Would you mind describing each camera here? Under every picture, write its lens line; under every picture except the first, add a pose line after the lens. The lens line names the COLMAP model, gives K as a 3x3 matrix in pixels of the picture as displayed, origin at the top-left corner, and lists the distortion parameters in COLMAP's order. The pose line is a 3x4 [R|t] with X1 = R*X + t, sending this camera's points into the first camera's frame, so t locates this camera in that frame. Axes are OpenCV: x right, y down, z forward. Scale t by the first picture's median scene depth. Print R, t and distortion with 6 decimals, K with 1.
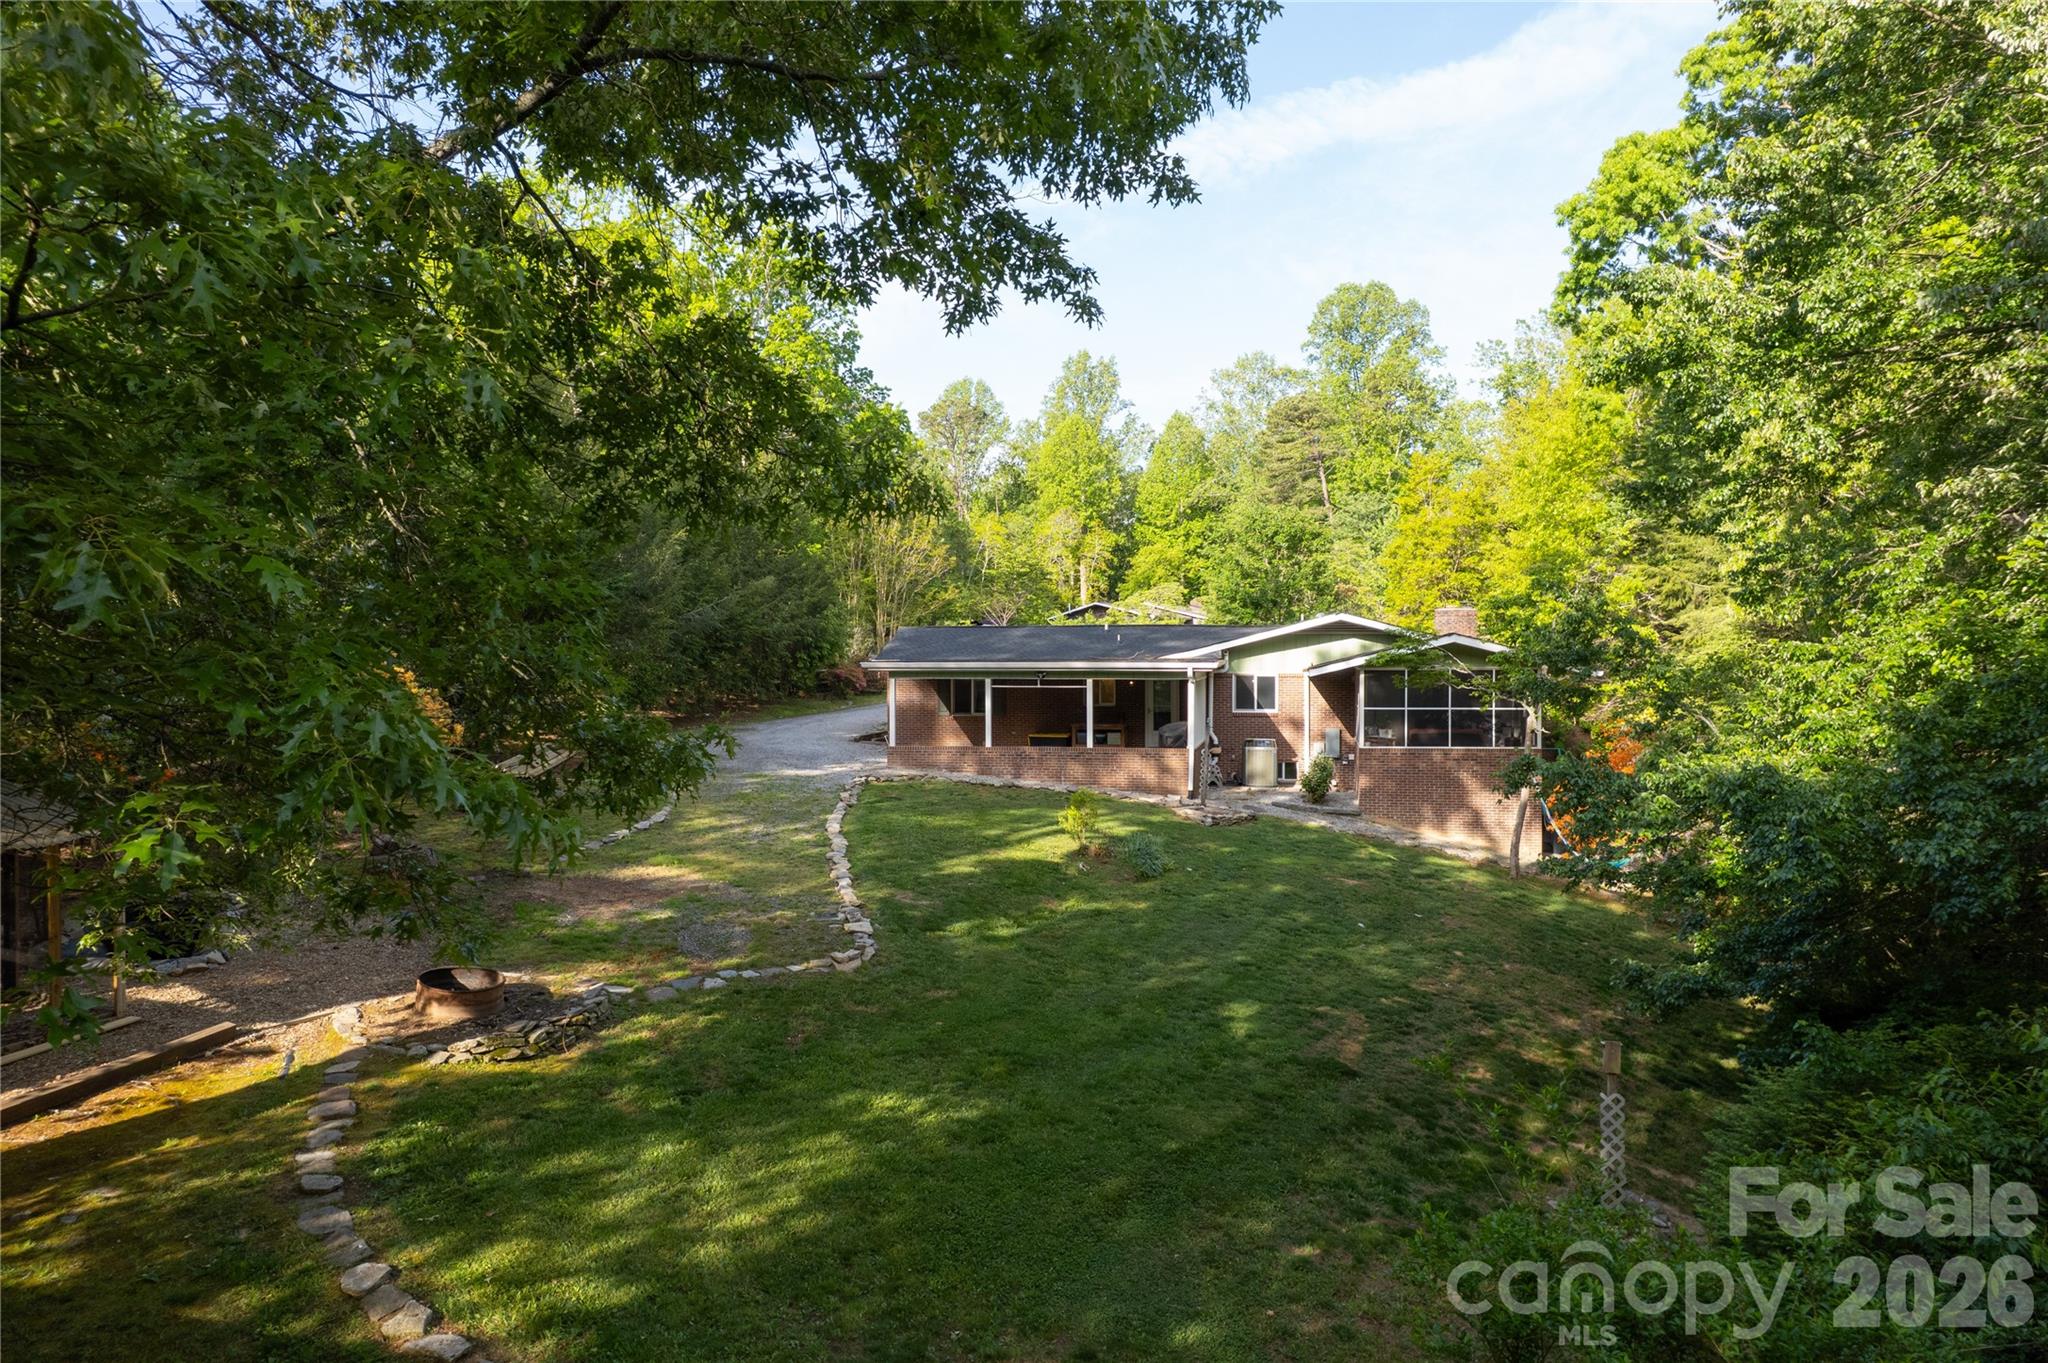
lens RADIAL K [[1313.8, 0, 1024.0], [0, 1313.8, 681.5], [0, 0, 1]] dist [-0.035980, -0.000018]
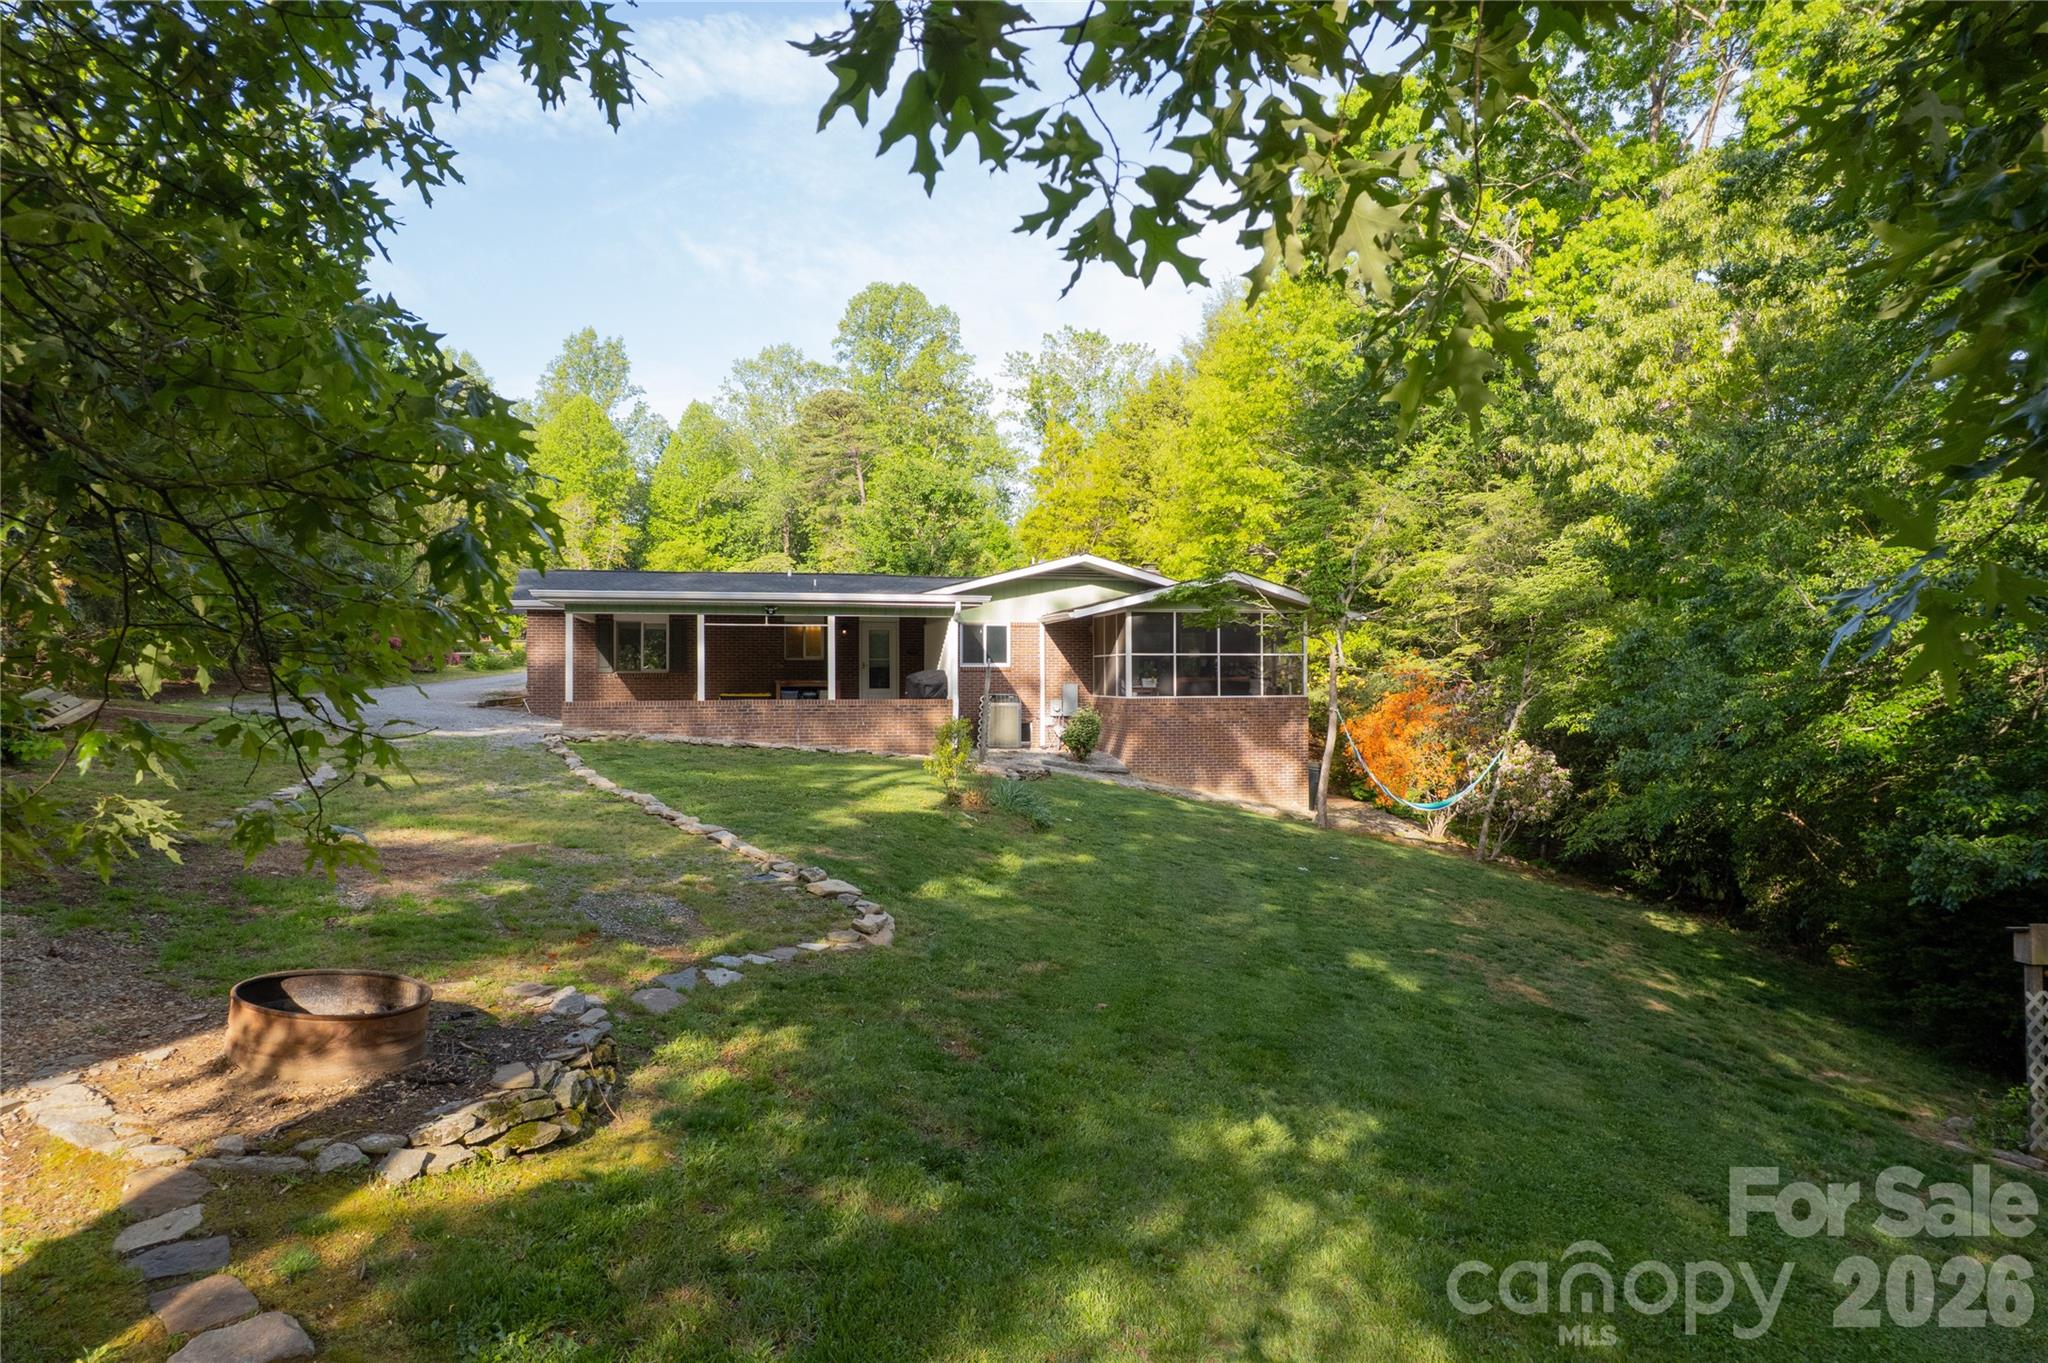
lens RADIAL K [[1313.8, 0, 1024.0], [0, 1313.8, 681.5], [0, 0, 1]] dist [-0.035980, -0.000018]
pose [[0.918444, 0.001283, 0.395550, -0.065764], [0.005863, 0.999841, -0.016857, 0.021555], [-0.395509, 0.017801, 0.918290, 0.081948]]
